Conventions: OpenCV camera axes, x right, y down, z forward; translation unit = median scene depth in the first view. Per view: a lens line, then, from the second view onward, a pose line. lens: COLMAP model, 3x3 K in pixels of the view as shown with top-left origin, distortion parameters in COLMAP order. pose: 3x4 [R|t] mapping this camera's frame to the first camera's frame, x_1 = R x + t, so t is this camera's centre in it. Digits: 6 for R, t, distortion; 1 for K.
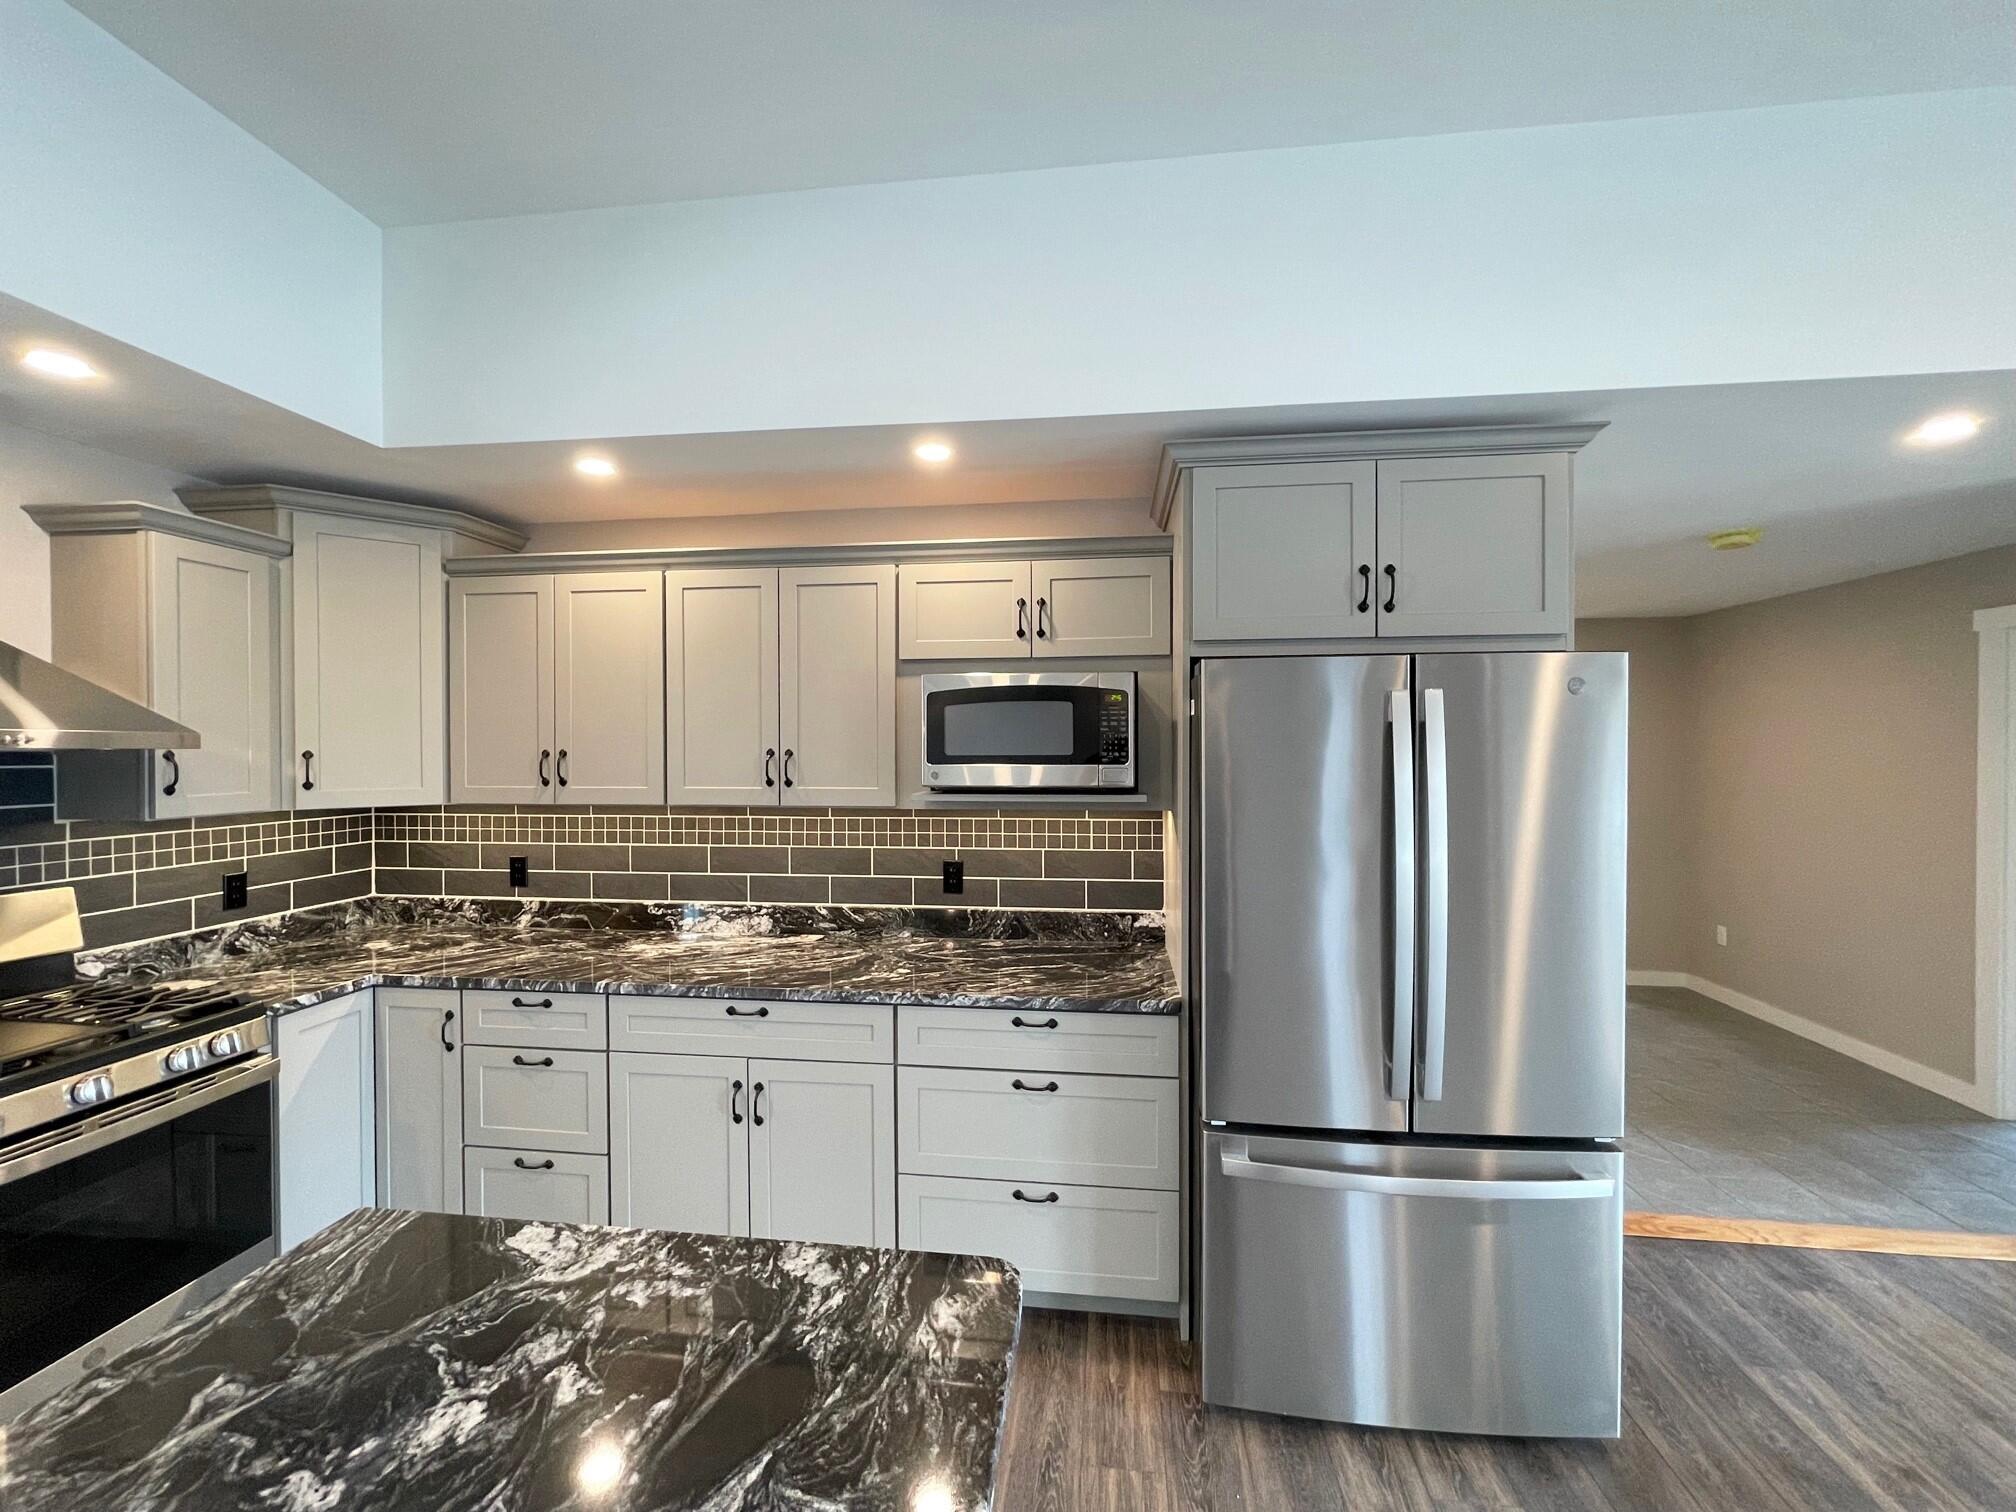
lens RADIAL K [[798.8, 0, 1009.7], [0, 798.8, 760.7], [0, 0, 1]] dist [-0.004148, 0.000001]
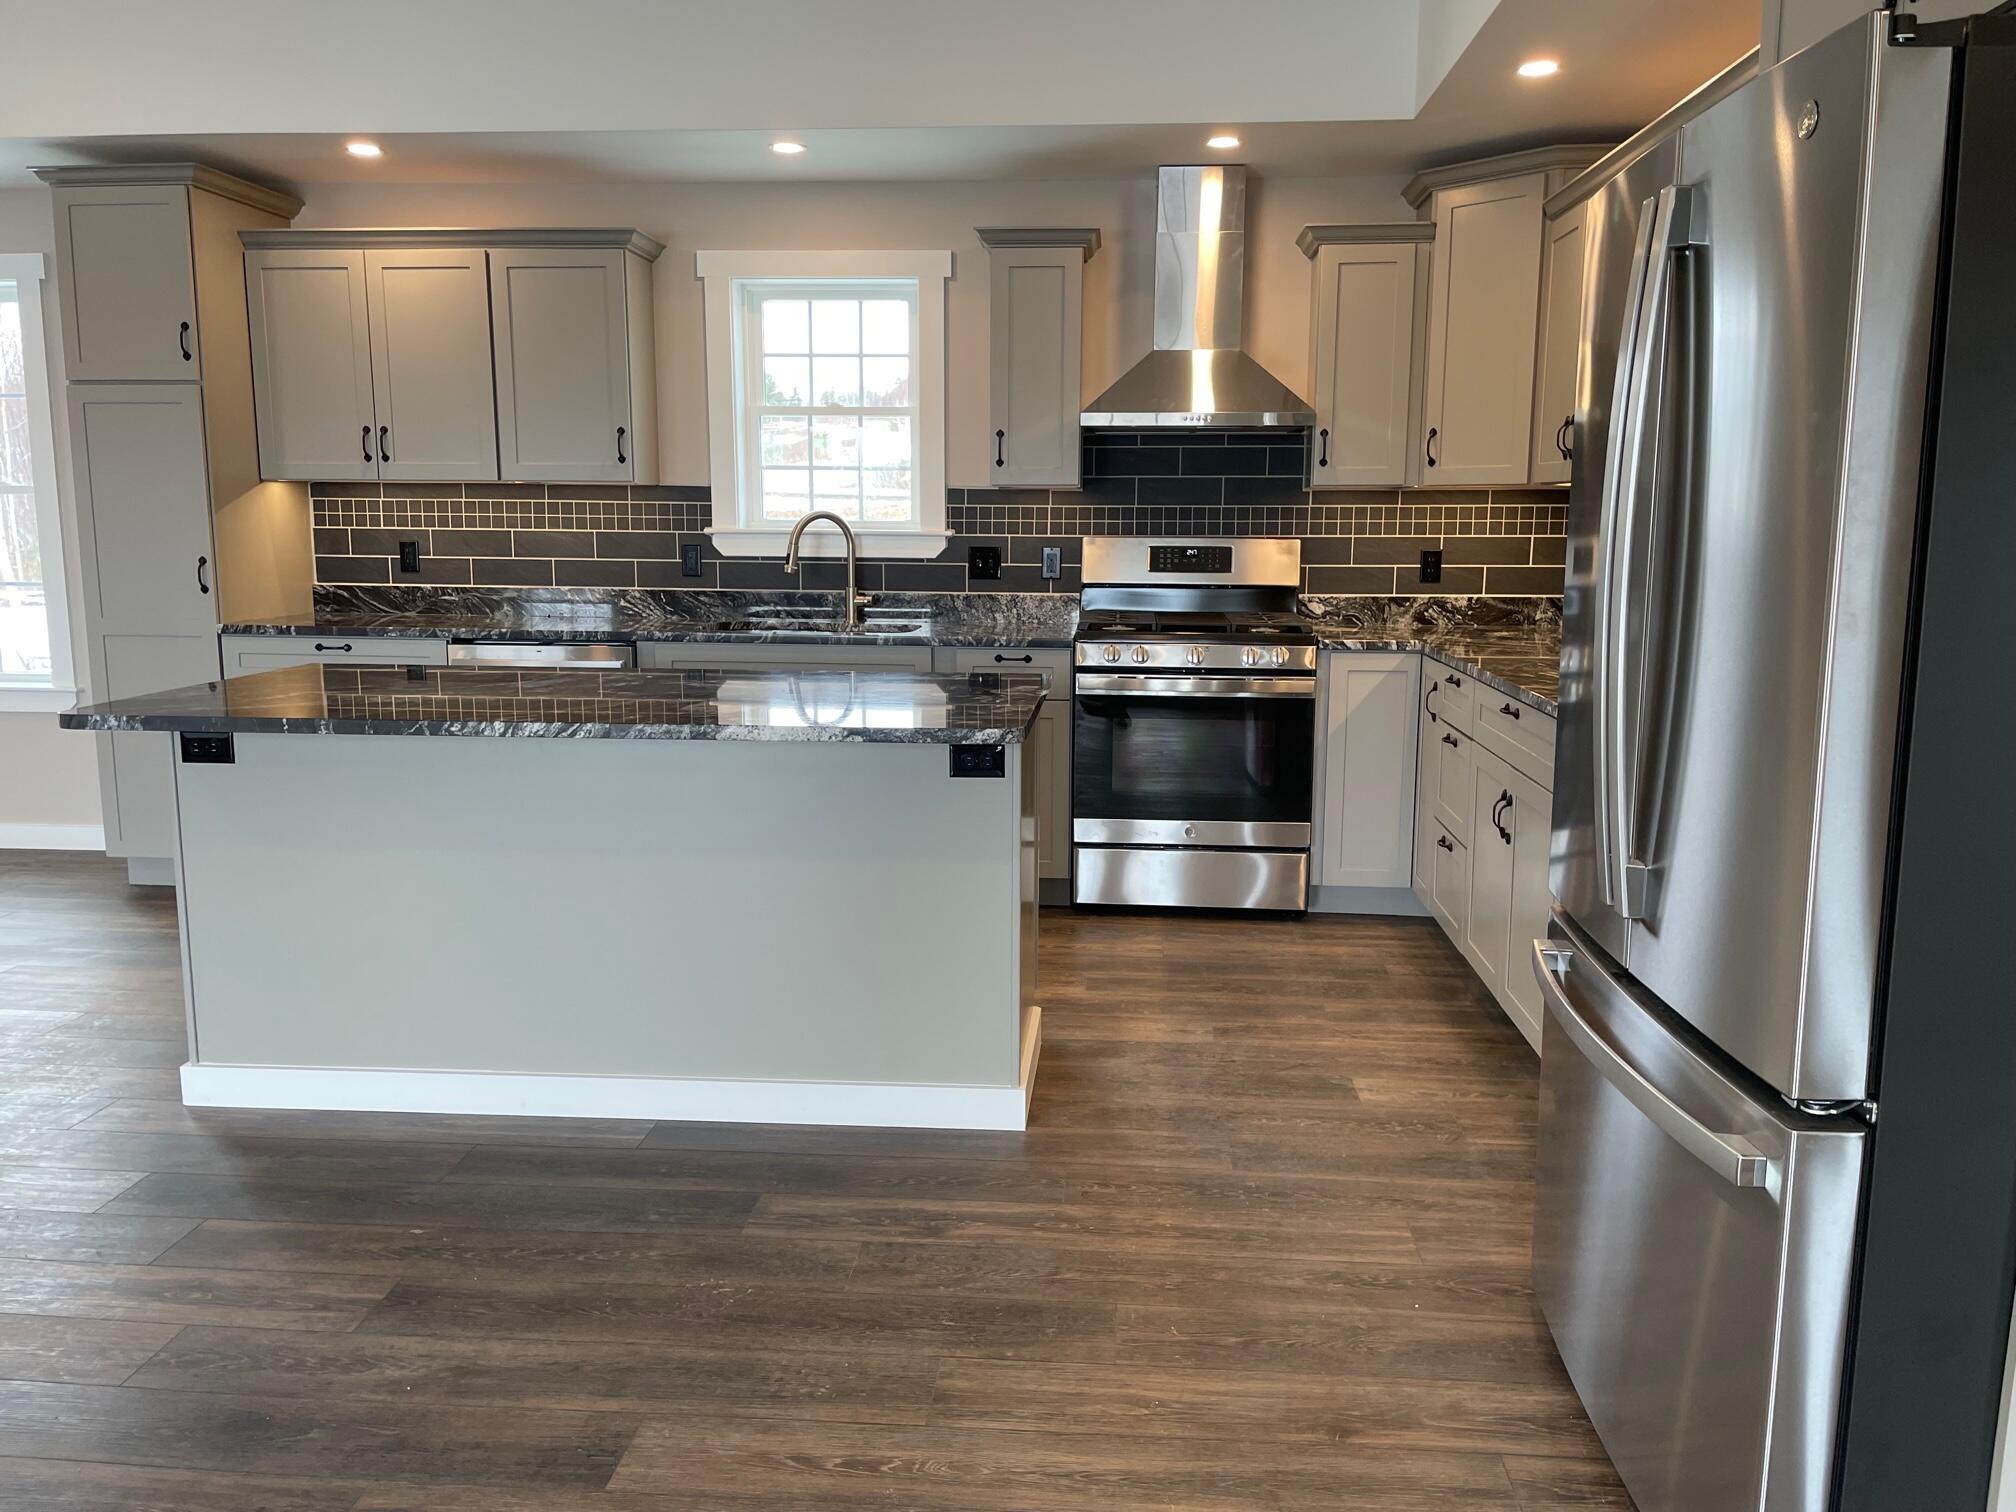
lens RADIAL K [[1552.4, 0, 1004.2], [0, 1552.4, 752.4], [0, 0, 1]] dist [-0.028652, 0.003753]
pose [[0.036767, 0.156980, -0.986917, 1.179752], [-0.008146, 0.987599, 0.156785, 0.093464], [0.999291, 0.002275, 0.037590, 0.361676]]
